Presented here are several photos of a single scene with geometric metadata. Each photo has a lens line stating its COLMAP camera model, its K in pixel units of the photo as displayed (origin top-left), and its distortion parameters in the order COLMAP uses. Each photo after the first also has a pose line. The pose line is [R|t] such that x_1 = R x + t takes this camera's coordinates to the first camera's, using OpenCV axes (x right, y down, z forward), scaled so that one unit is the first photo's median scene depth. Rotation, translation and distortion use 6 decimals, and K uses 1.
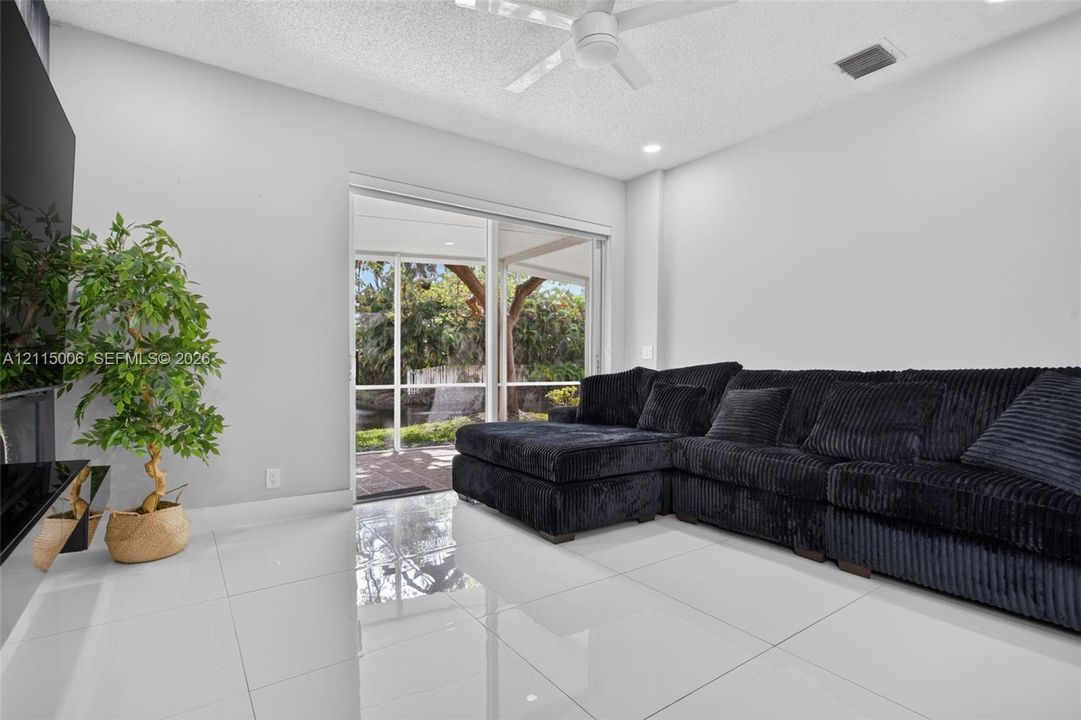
lens RADIAL K [[519.9, 0, 542.8], [0, 519.9, 373.3], [0, 0, 1]] dist [-0.003159, 0.000928]
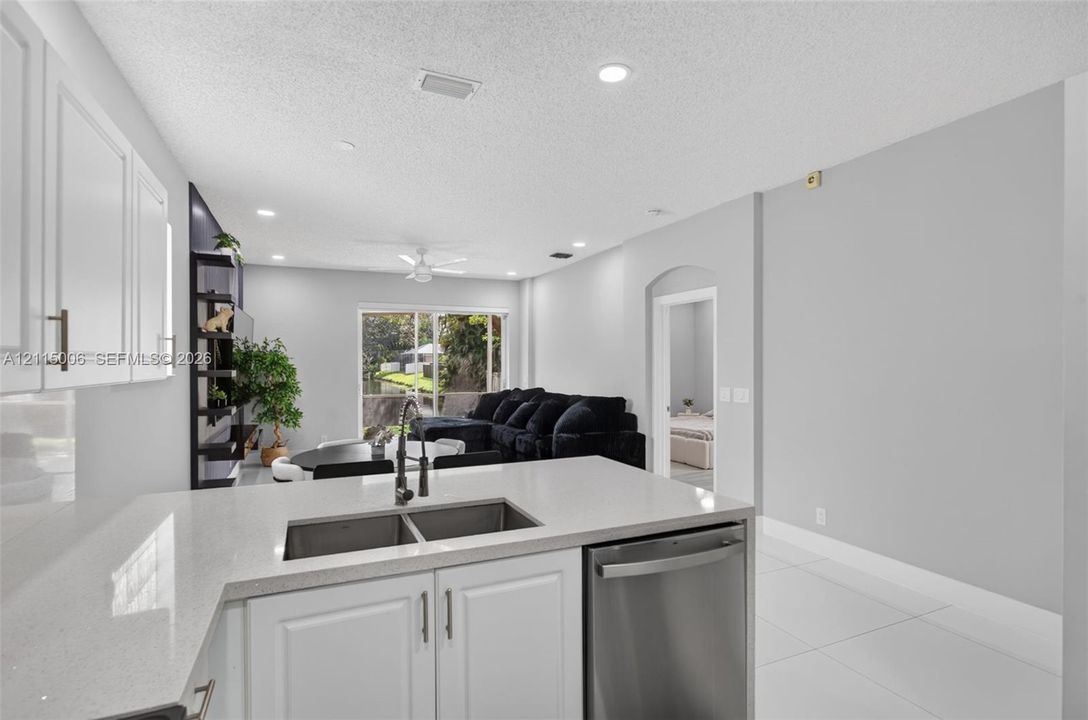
lens RADIAL K [[532.6, 0, 542.0], [0, 532.6, 363.5], [0, 0, 1]] dist [0.003133, 0.000260]
pose [[0.981777, -0.006098, -0.189936, 1.060143], [0.003164, 0.999871, -0.015746, -0.114084], [0.190008, 0.014858, 0.981670, -1.369076]]
